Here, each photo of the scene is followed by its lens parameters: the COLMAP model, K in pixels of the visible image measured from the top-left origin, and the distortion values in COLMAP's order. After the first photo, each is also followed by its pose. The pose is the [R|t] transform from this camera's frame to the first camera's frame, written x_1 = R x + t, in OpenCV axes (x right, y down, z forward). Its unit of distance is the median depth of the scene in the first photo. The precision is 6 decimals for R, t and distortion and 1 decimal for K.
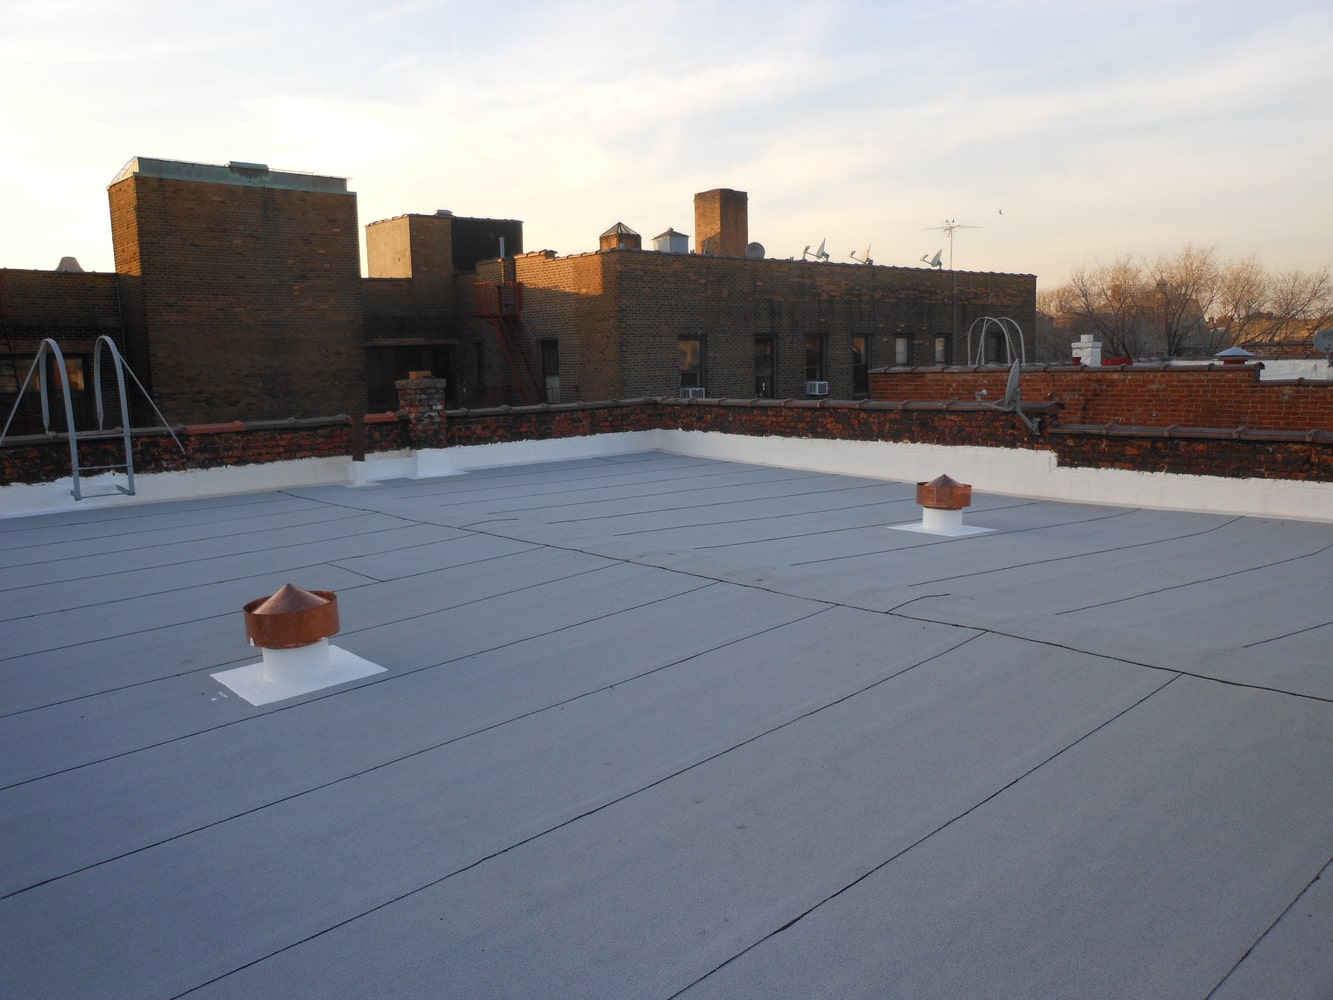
lens RADIAL K [[1056.0, 0, 672.8], [0, 1056.0, 483.8], [0, 0, 1]] dist [-0.021468, 0.022102]
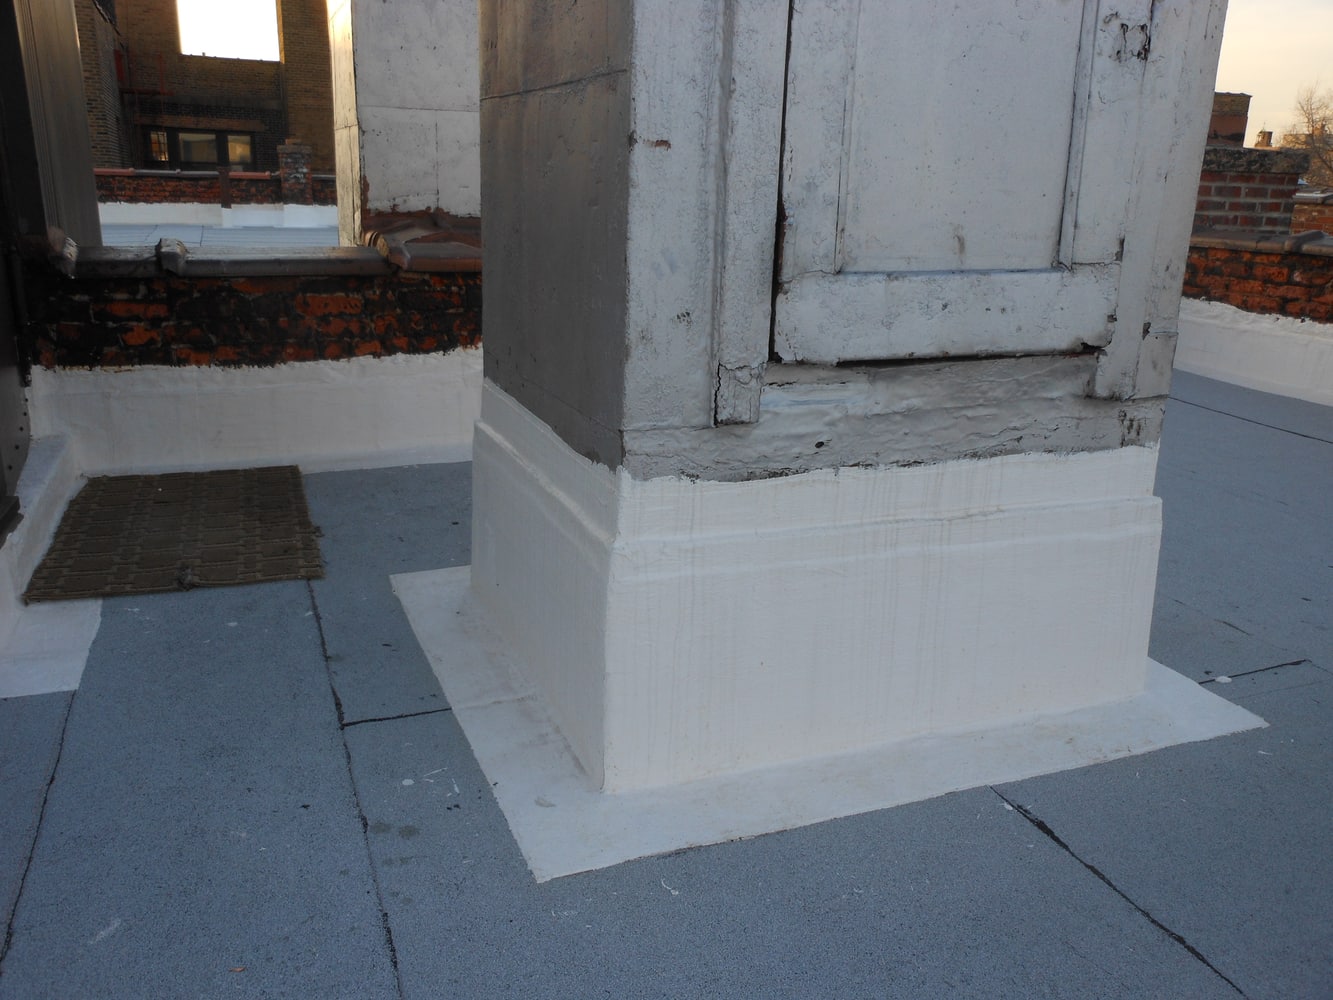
lens RADIAL K [[1056.0, 0, 672.8], [0, 1056.0, 483.8], [0, 0, 1]] dist [-0.021468, 0.022102]
pose [[0.949319, 0.137806, -0.282493, 0.582644], [-0.090112, 0.980361, 0.175421, 0.031633], [0.301119, -0.141074, 0.943094, -0.073847]]
